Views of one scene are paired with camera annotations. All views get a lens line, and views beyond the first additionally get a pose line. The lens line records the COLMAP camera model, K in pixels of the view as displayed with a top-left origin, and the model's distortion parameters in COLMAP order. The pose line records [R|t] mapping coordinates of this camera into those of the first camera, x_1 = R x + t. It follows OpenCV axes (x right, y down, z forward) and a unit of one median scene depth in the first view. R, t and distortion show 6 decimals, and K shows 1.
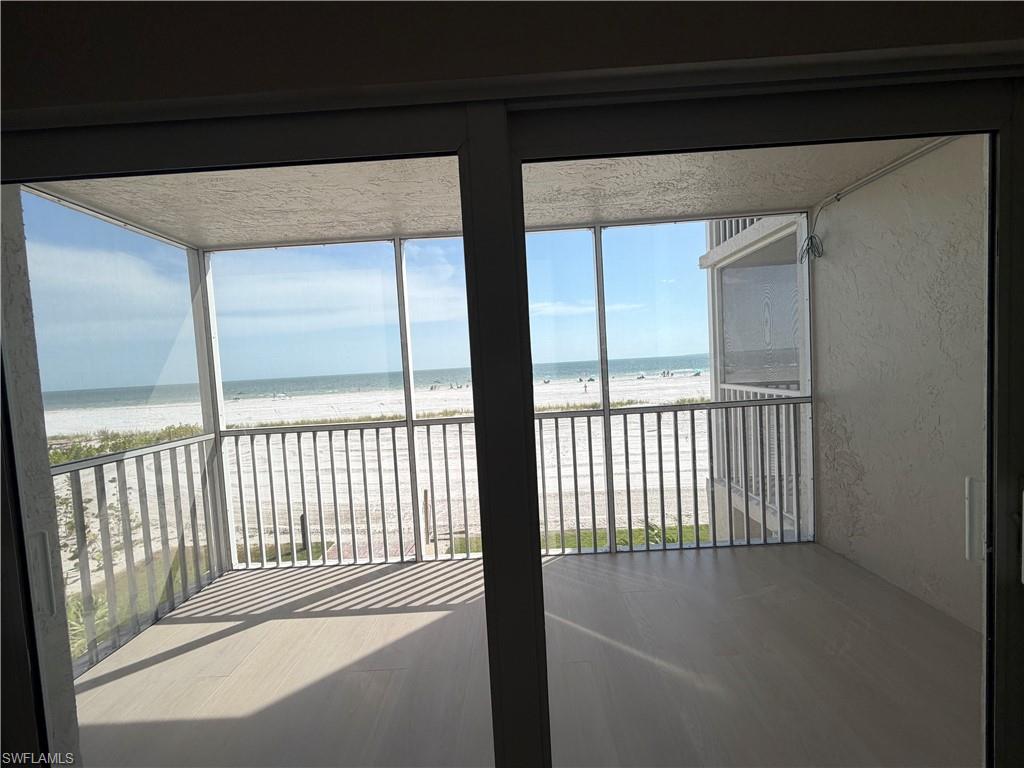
lens RADIAL K [[412.8, 0, 512.0], [0, 412.8, 384.0], [0, 0, 1]] dist [0.012138, -0.000388]
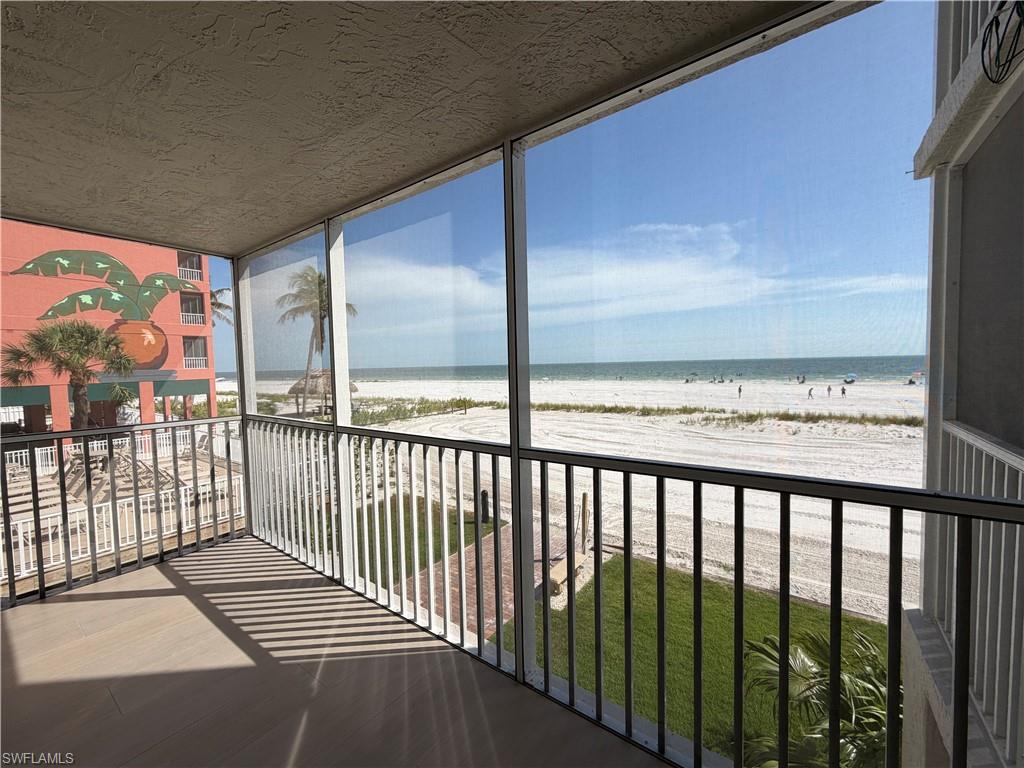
lens RADIAL K [[412.8, 0, 512.0], [0, 412.8, 384.0], [0, 0, 1]] dist [0.012138, -0.000388]
pose [[0.813849, 0.066570, -0.577251, 0.511704], [-0.051184, 0.997767, 0.042902, -0.052885], [0.578818, -0.005370, 0.815439, 0.443654]]
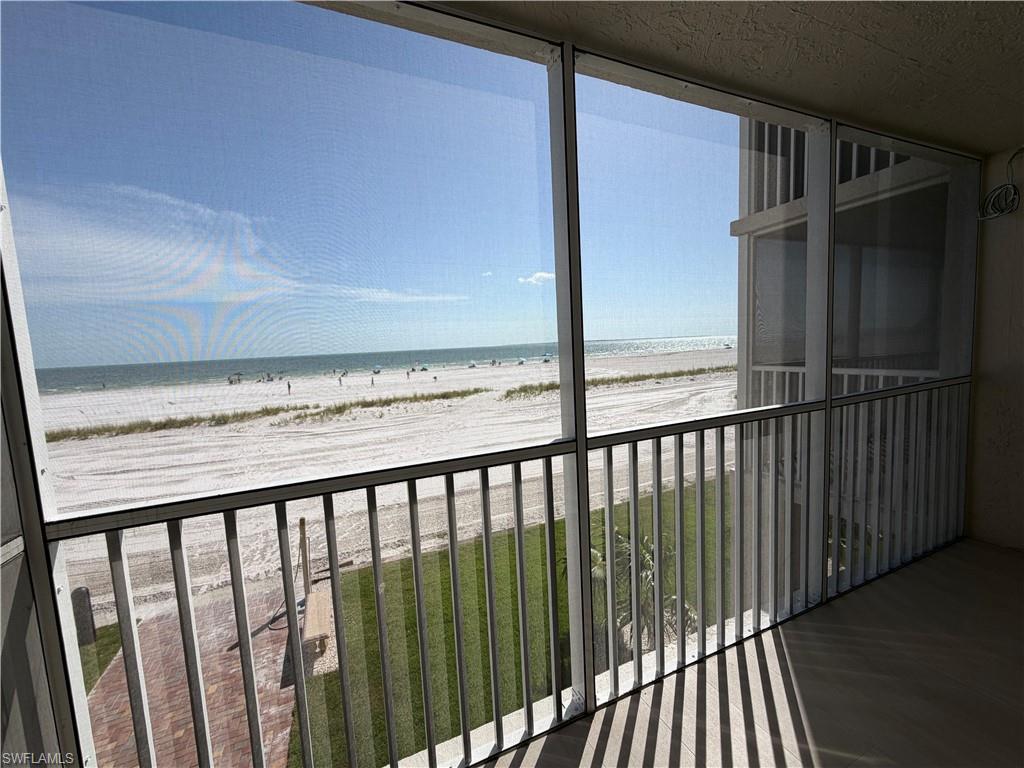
lens RADIAL K [[411.0, 0, 512.0], [0, 411.0, 384.0], [0, 0, 1]] dist [-0.002377, -0.000268]
pose [[0.911947, -0.026471, 0.409453, -0.466558], [0.016259, 0.999464, 0.028400, 0.006255], [-0.409985, -0.019242, 0.911889, 0.536099]]
